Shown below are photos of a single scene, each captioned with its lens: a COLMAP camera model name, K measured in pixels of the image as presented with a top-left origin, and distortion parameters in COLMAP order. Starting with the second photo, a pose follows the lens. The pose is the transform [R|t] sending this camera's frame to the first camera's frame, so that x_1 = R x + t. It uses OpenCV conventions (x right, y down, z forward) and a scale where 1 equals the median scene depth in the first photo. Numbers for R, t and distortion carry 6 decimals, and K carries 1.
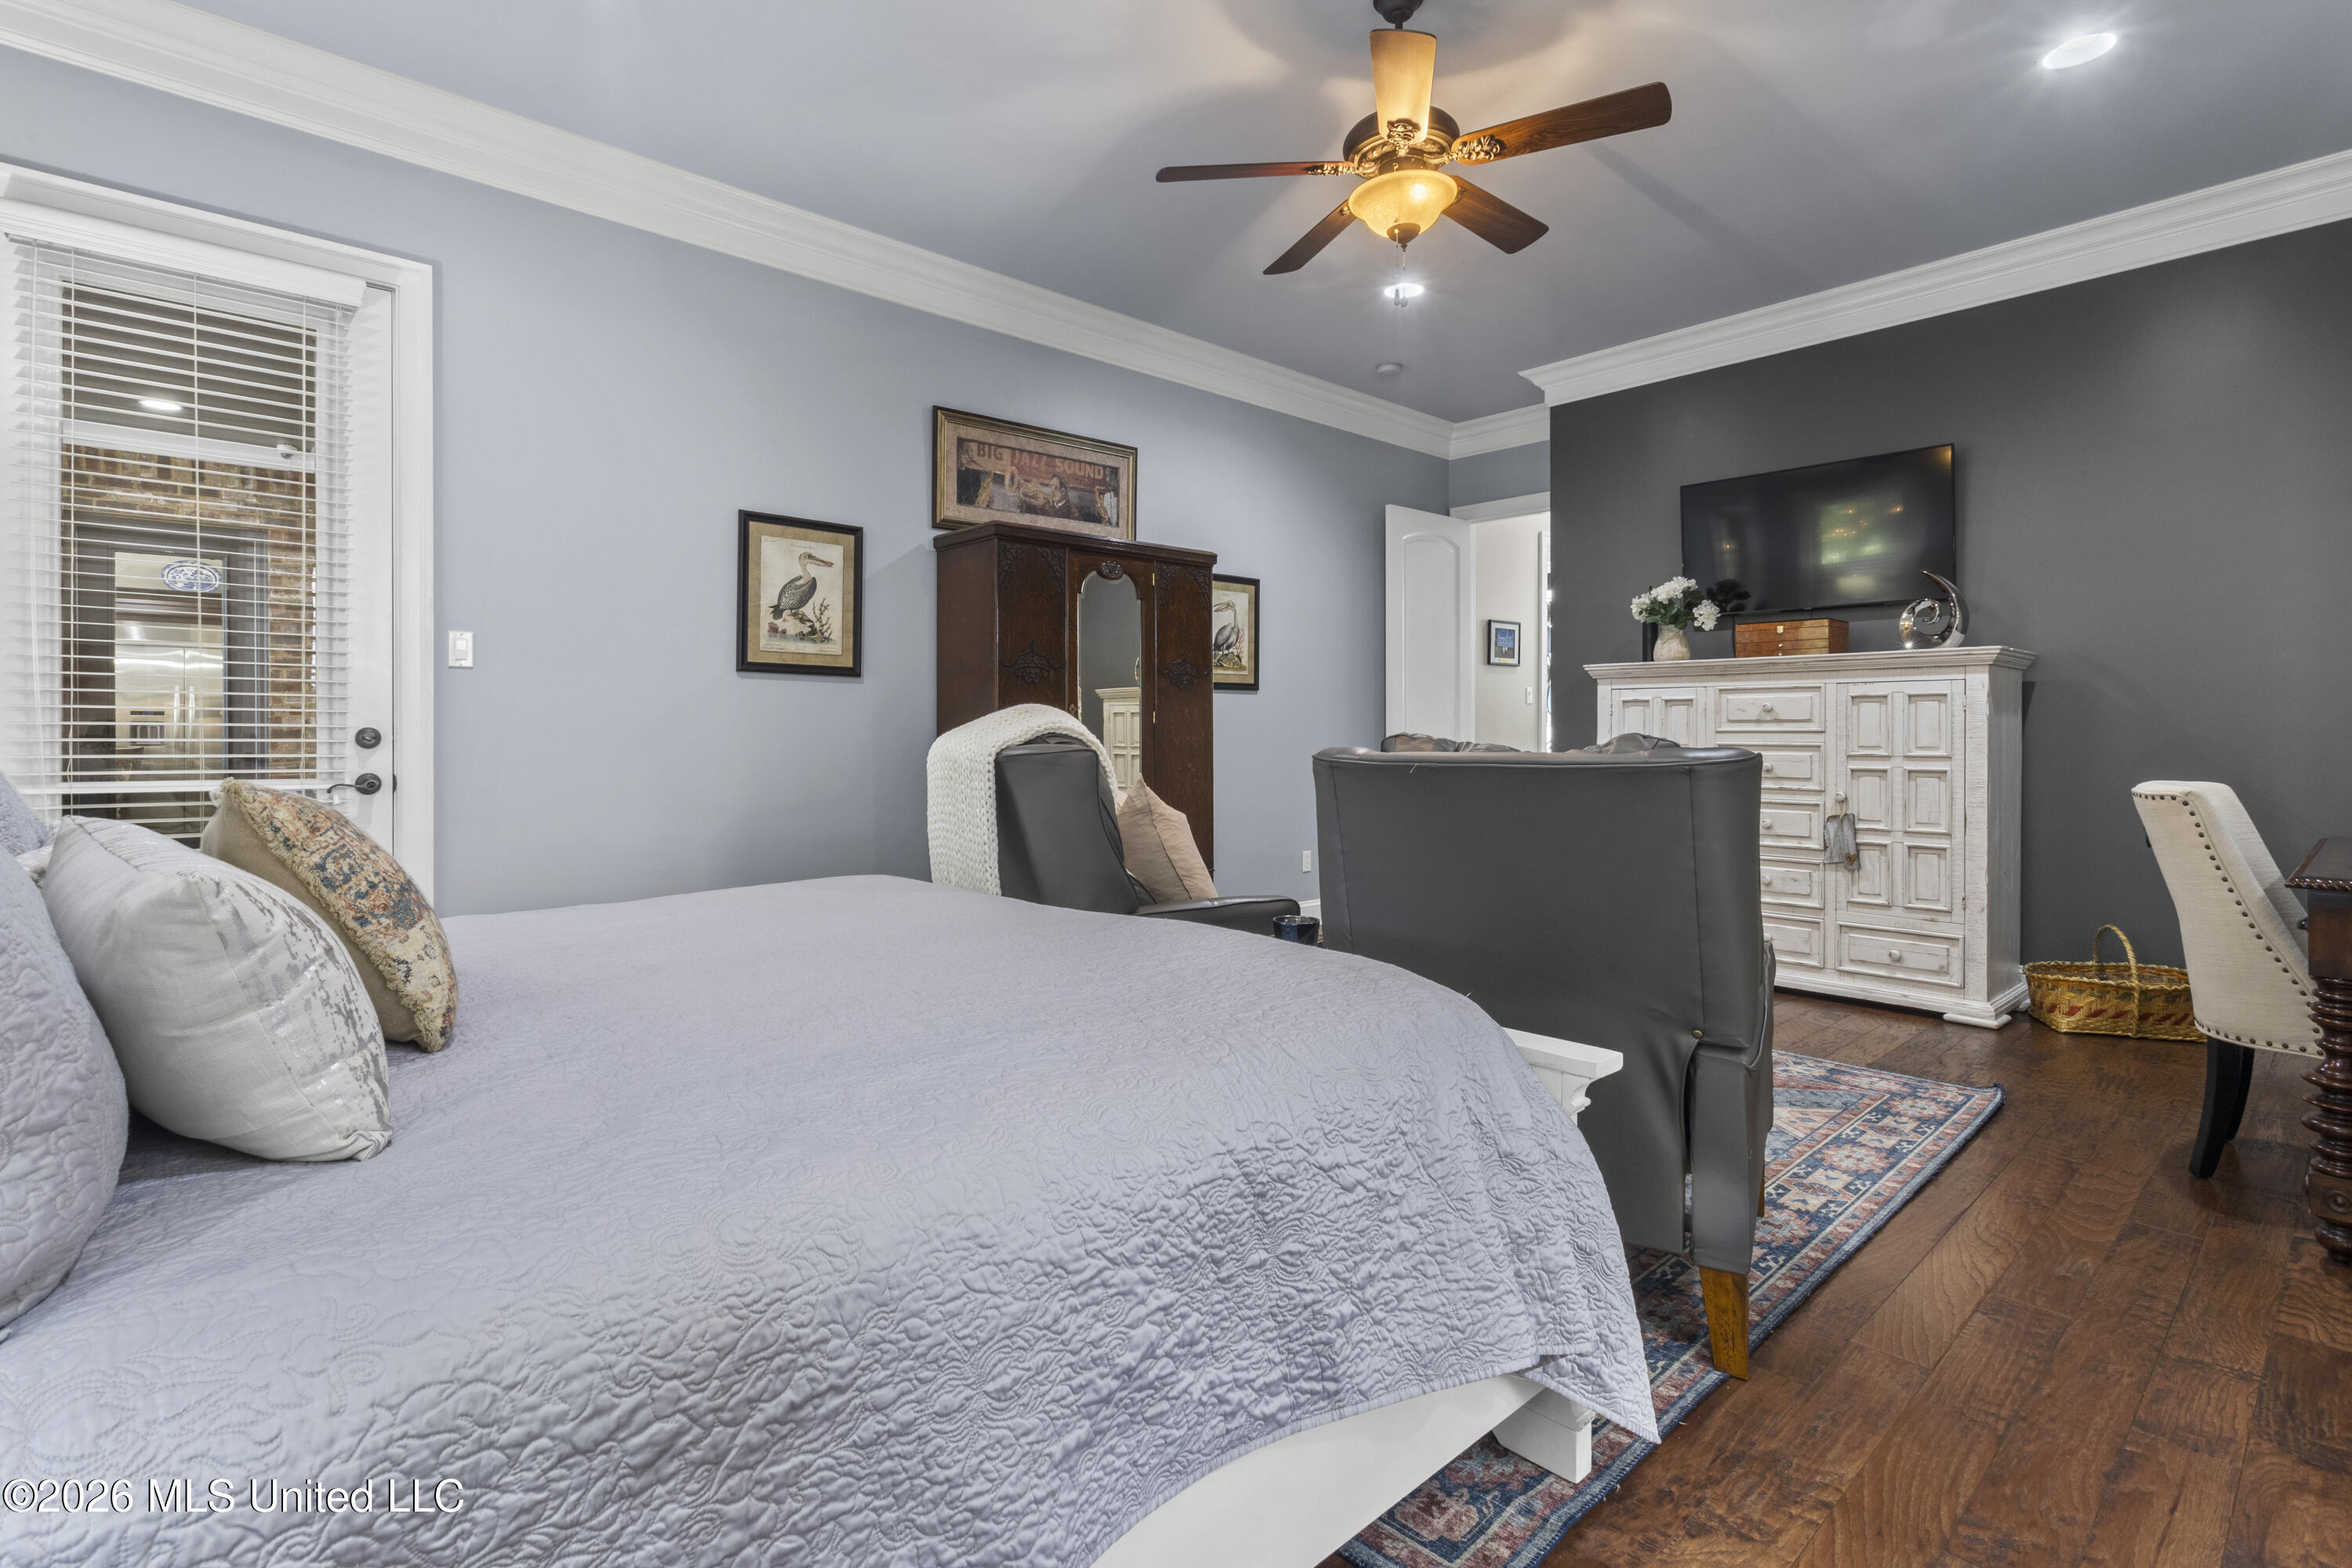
lens RADIAL K [[1106.5, 0, 1173.1], [0, 1106.5, 761.4], [0, 0, 1]] dist [-0.000308, 0.007235]
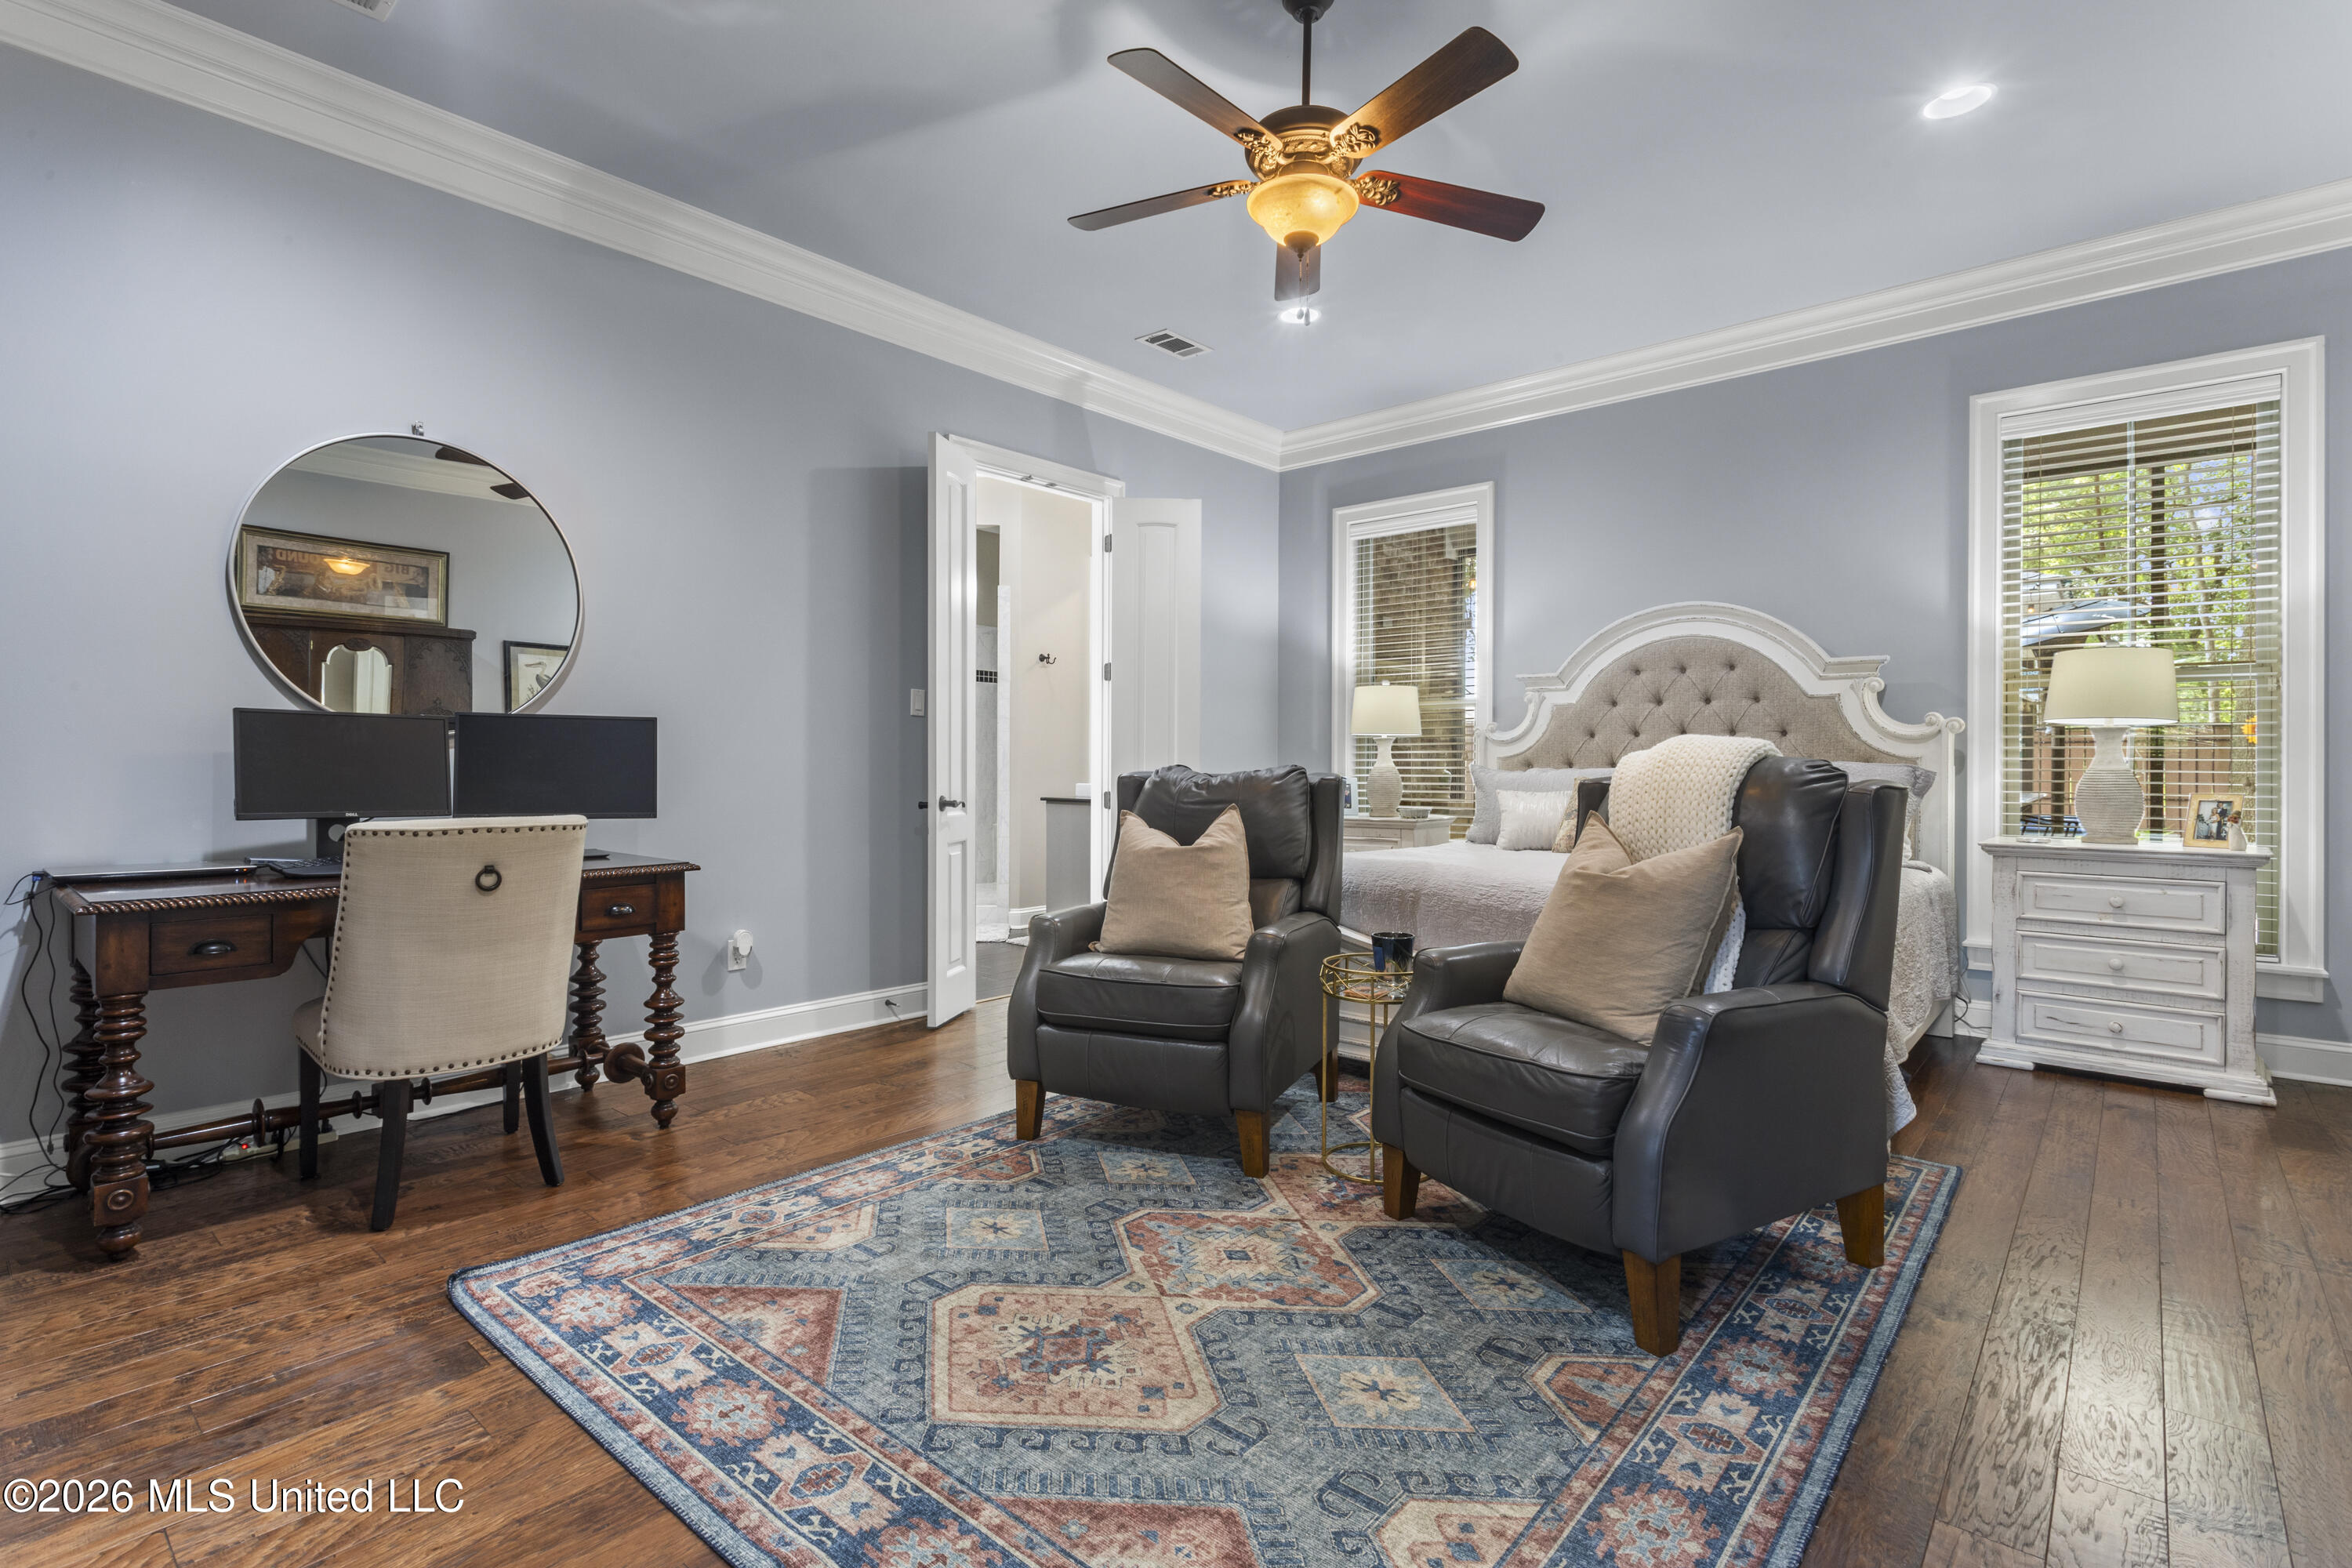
lens RADIAL K [[1106.5, 0, 1173.1], [0, 1106.5, 761.4], [0, 0, 1]] dist [-0.000308, 0.007235]
pose [[-0.992509, -0.002247, -0.122155, 0.462191], [-0.004290, 0.999855, 0.016463, -0.046701], [0.122100, 0.016863, -0.992375, 2.062631]]
